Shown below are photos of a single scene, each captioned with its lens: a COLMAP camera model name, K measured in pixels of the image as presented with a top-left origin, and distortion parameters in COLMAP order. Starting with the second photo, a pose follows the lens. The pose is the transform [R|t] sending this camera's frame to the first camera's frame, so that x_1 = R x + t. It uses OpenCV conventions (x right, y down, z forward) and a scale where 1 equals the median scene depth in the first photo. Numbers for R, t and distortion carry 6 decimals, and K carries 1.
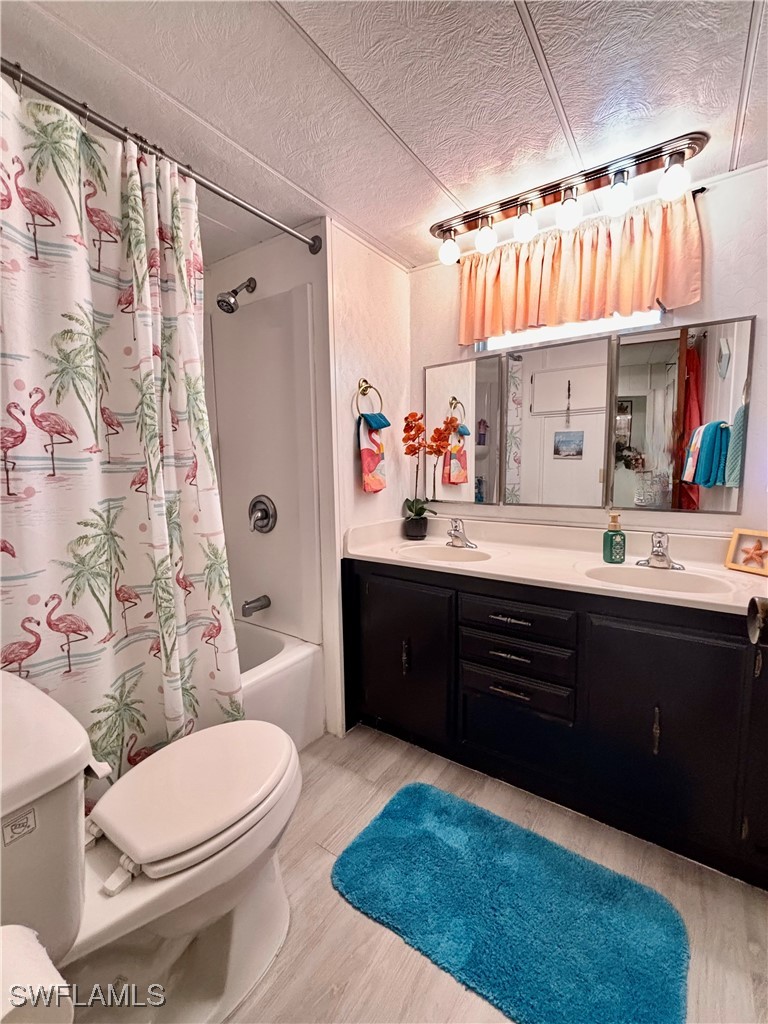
lens RADIAL K [[443.6, 0, 384.5], [0, 443.6, 512.8], [0, 0, 1]] dist [-0.002084, -0.000246]
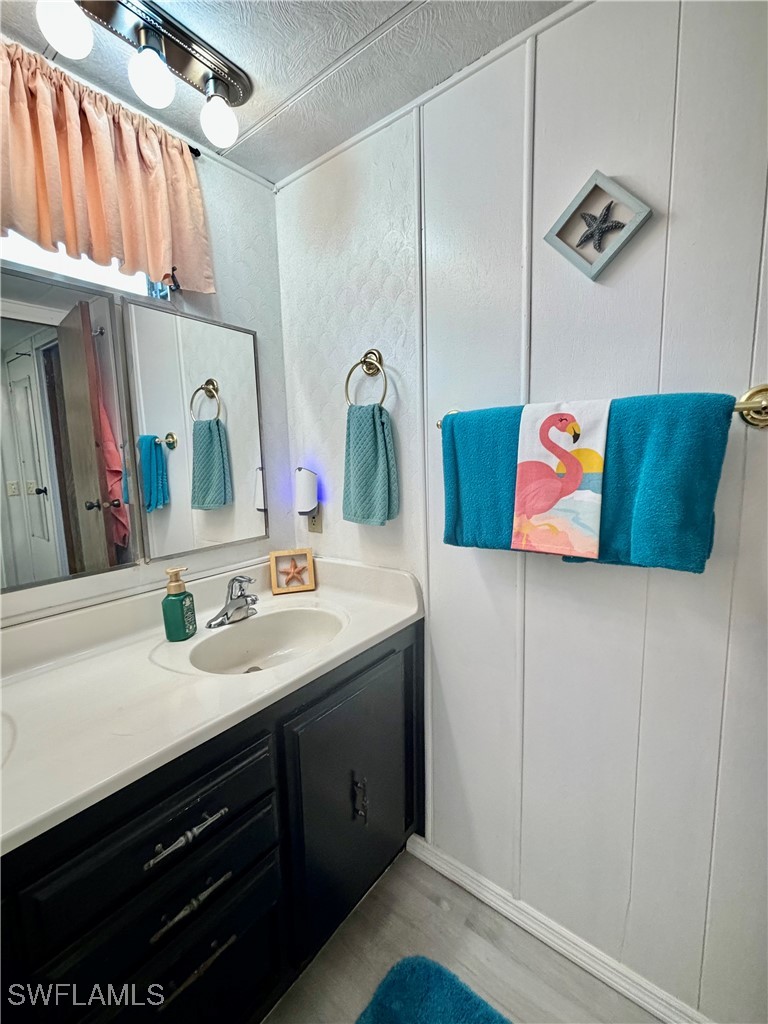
lens RADIAL K [[443.6, 0, 383.8], [0, 443.6, 510.7], [0, 0, 1]] dist [-0.002084, -0.000246]
pose [[0.059573, -0.119150, 0.991087, -0.134912], [0.138518, 0.984232, 0.109999, -0.124313], [-0.988567, 0.130730, 0.075138, 0.664626]]
